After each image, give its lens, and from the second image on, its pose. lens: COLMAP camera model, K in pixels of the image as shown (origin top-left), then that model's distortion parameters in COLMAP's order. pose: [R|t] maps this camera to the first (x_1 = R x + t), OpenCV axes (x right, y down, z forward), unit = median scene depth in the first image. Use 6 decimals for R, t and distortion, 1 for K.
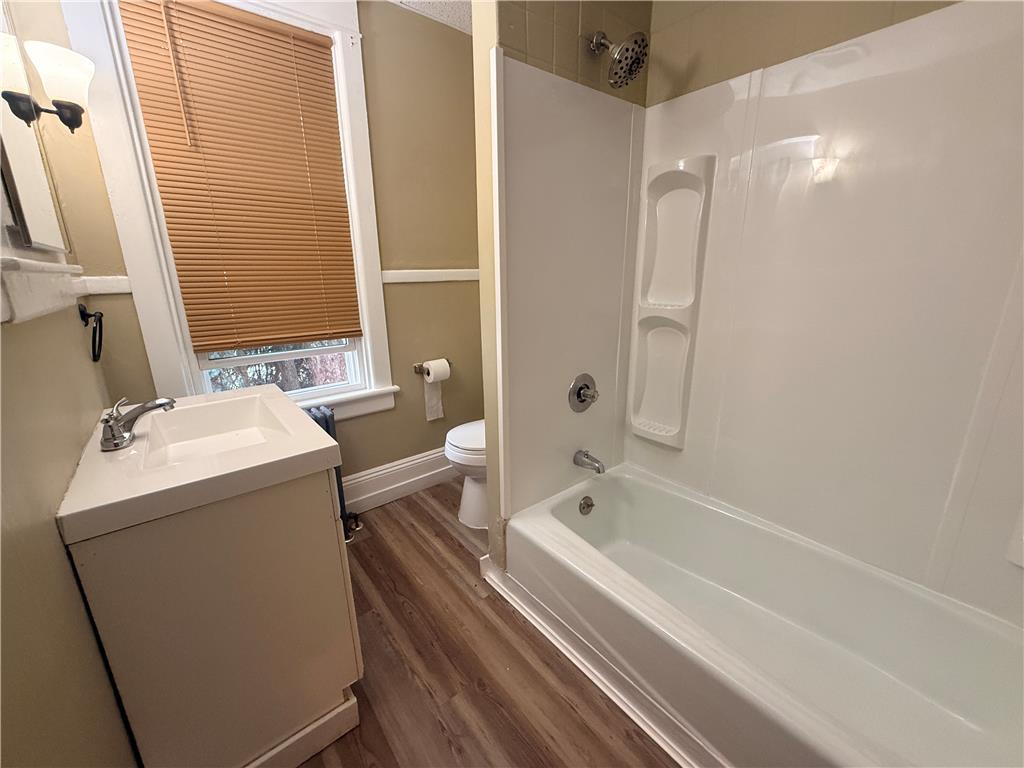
lens RADIAL K [[409.9, 0, 511.2], [0, 409.9, 382.3], [0, 0, 1]] dist [0.000379, 0.000189]
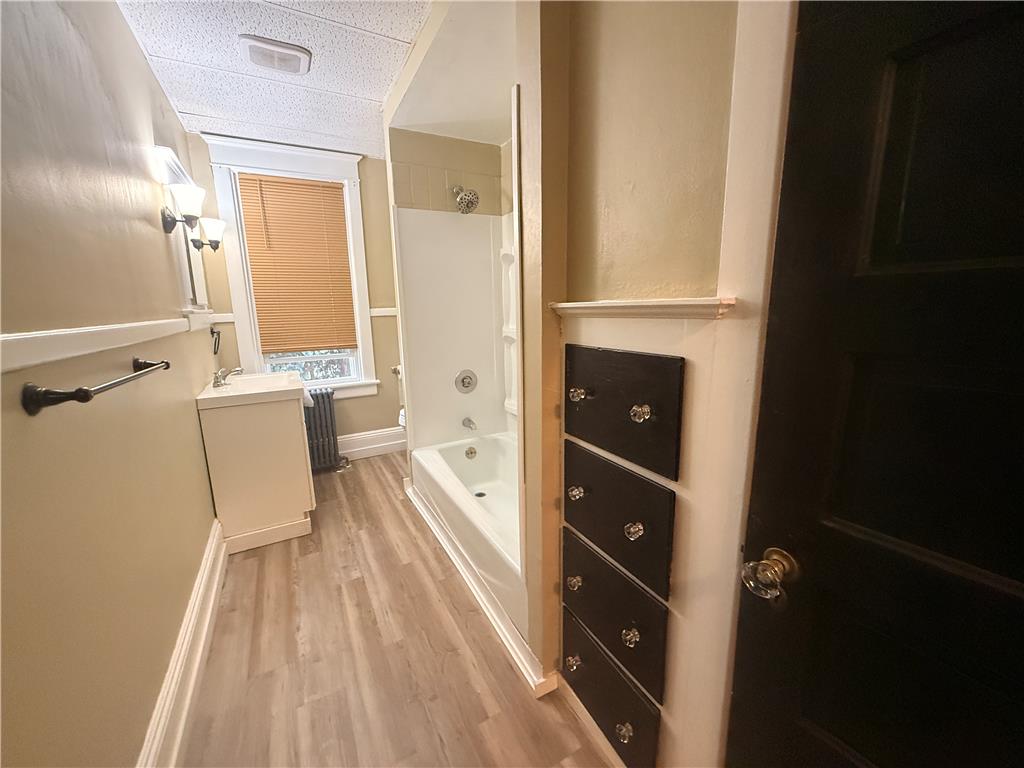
lens RADIAL K [[409.9, 0, 512.5], [0, 409.9, 383.3], [0, 0, 1]] dist [0.000379, 0.000189]
pose [[0.984288, 0.025879, -0.174664, 0.737582], [-0.038336, 0.996926, -0.068323, 0.158569], [0.172359, 0.073946, 0.982255, -0.679604]]
